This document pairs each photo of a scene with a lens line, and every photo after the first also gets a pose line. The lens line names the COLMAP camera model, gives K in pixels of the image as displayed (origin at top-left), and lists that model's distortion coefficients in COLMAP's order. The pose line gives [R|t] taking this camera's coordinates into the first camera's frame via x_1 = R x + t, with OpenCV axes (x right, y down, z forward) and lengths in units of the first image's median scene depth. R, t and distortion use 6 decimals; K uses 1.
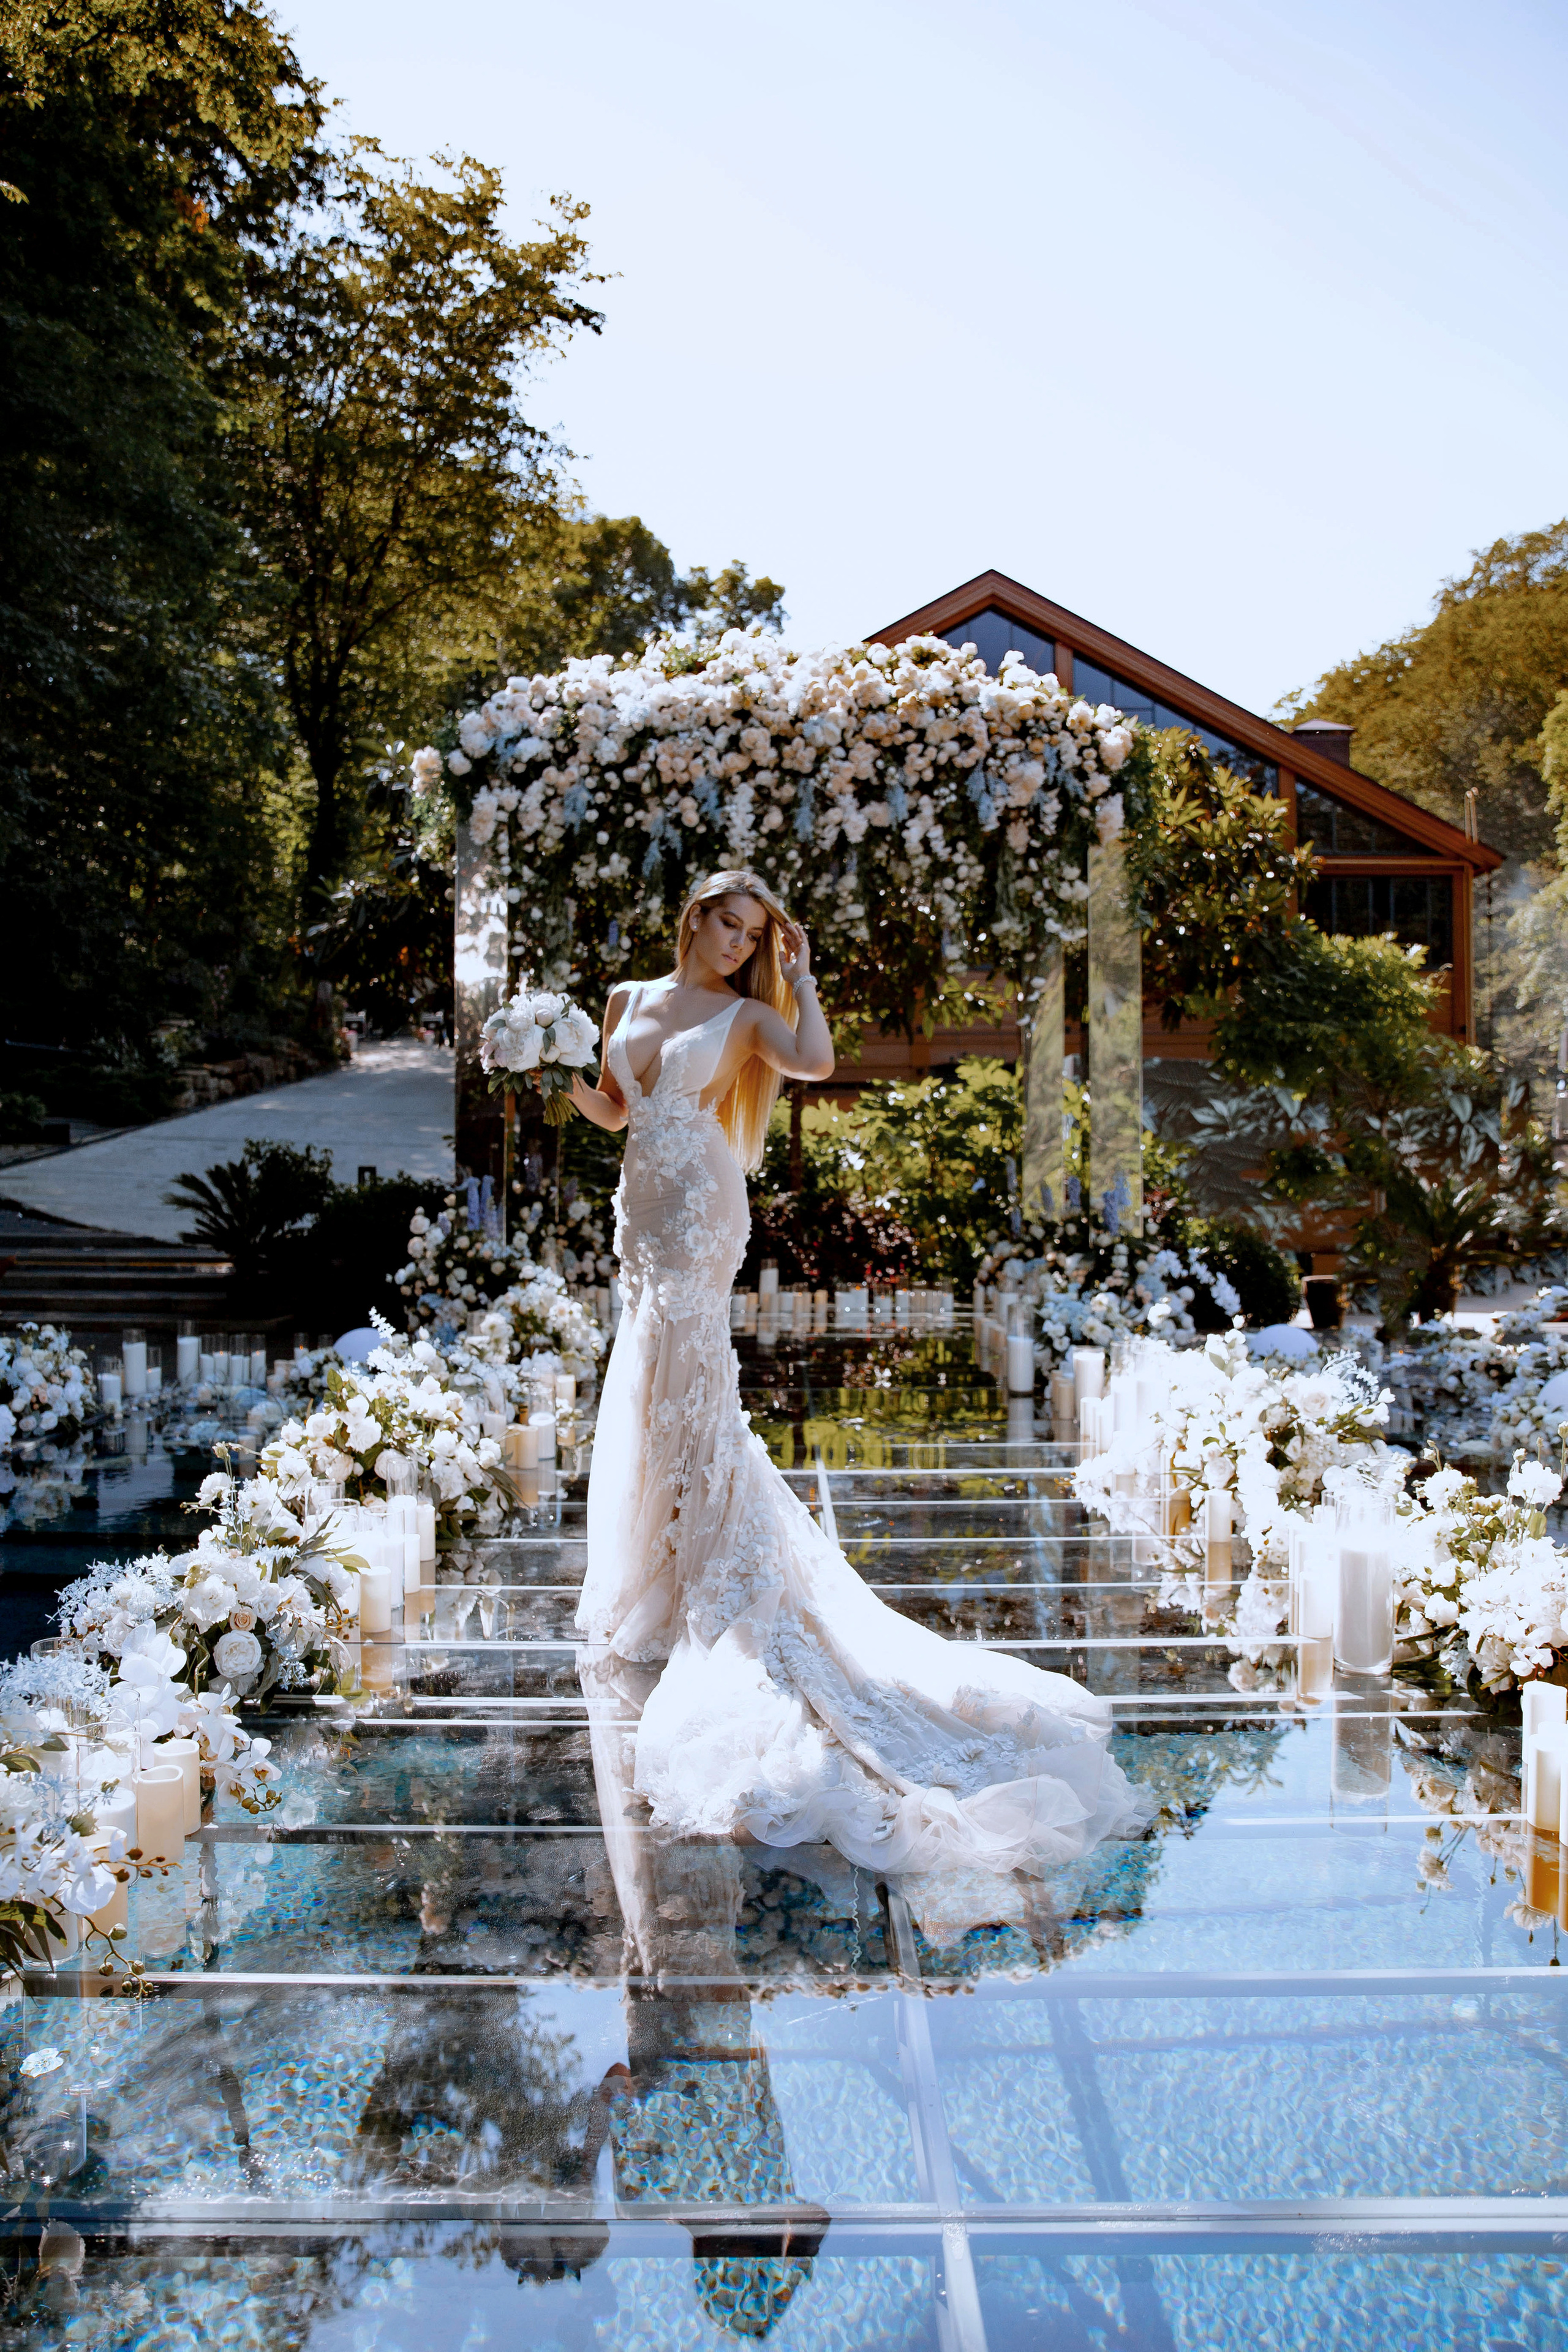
lens RADIAL K [[1590.4, 0, 776.4], [0, 1590.4, 1163.1], [0, 0, 1]] dist [-0.049233, 0.016986]
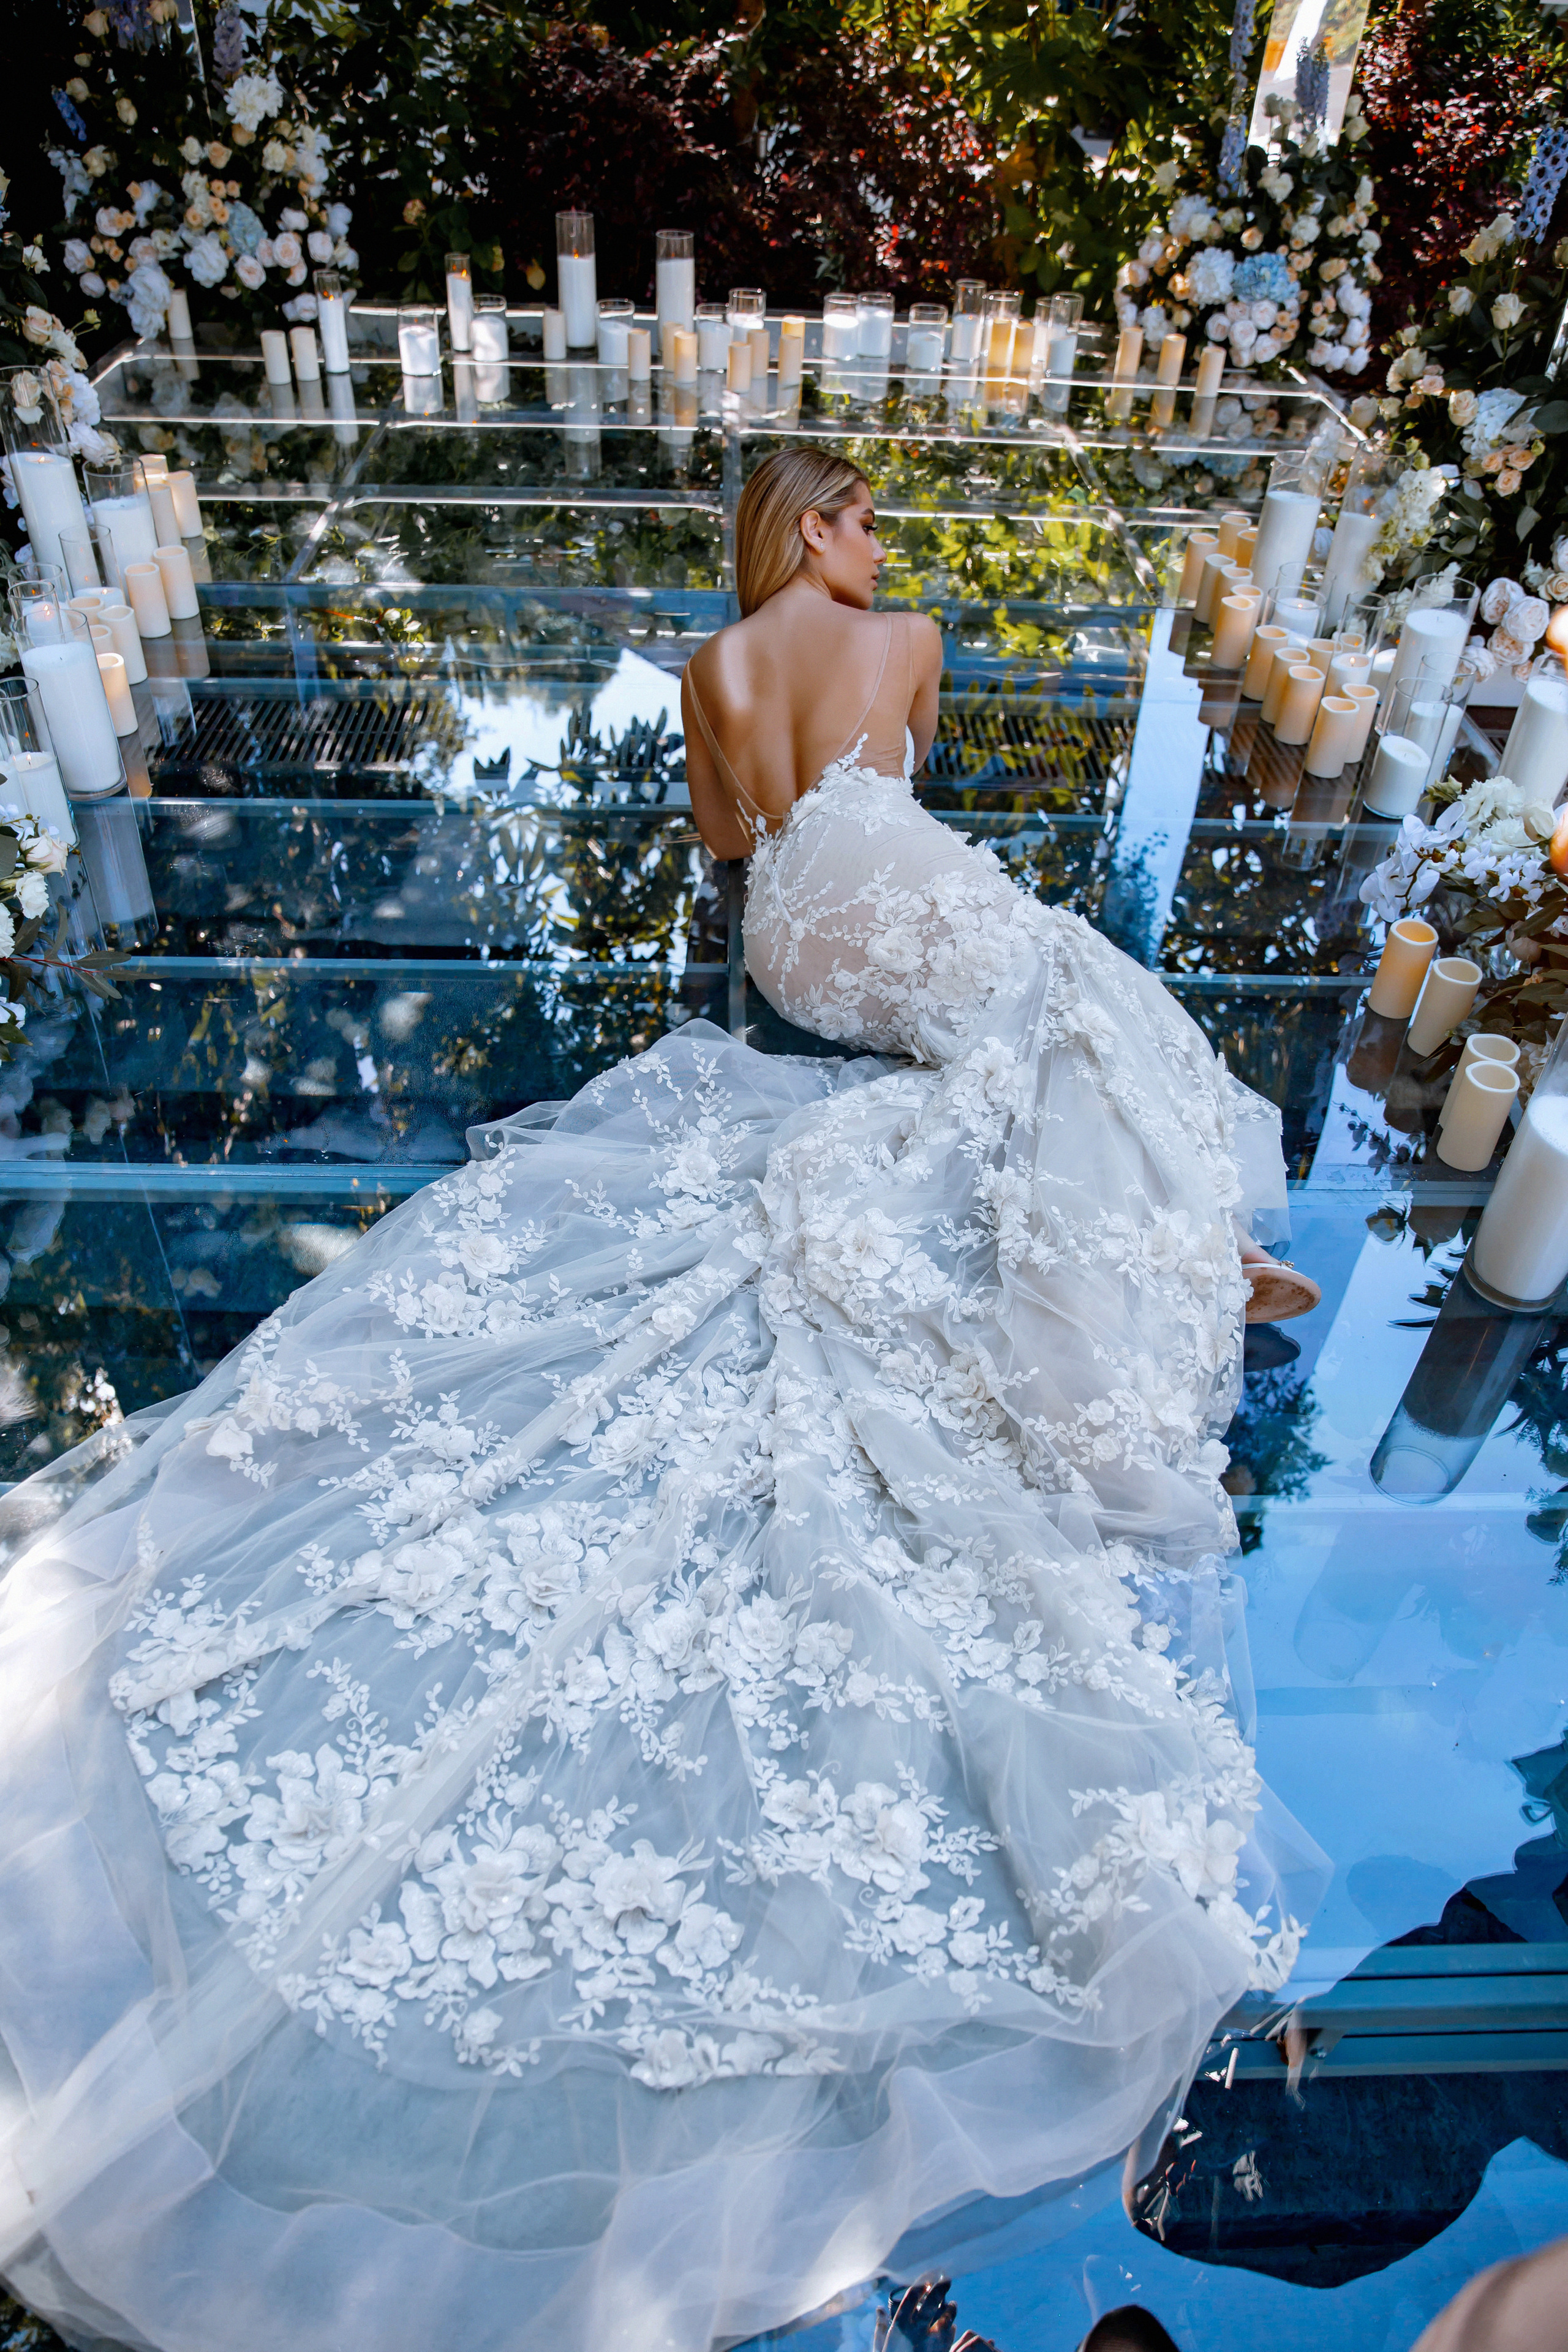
lens RADIAL K [[1590.4, 0, 783.7], [0, 1590.4, 1183.3], [0, 0, 1]] dist [-0.049233, 0.016986]
pose [[0.998996, 0.010828, 0.043465, 0.009672], [-0.036616, 0.756320, 0.653176, -0.034676], [-0.025800, -0.654112, 0.755958, 0.628560]]
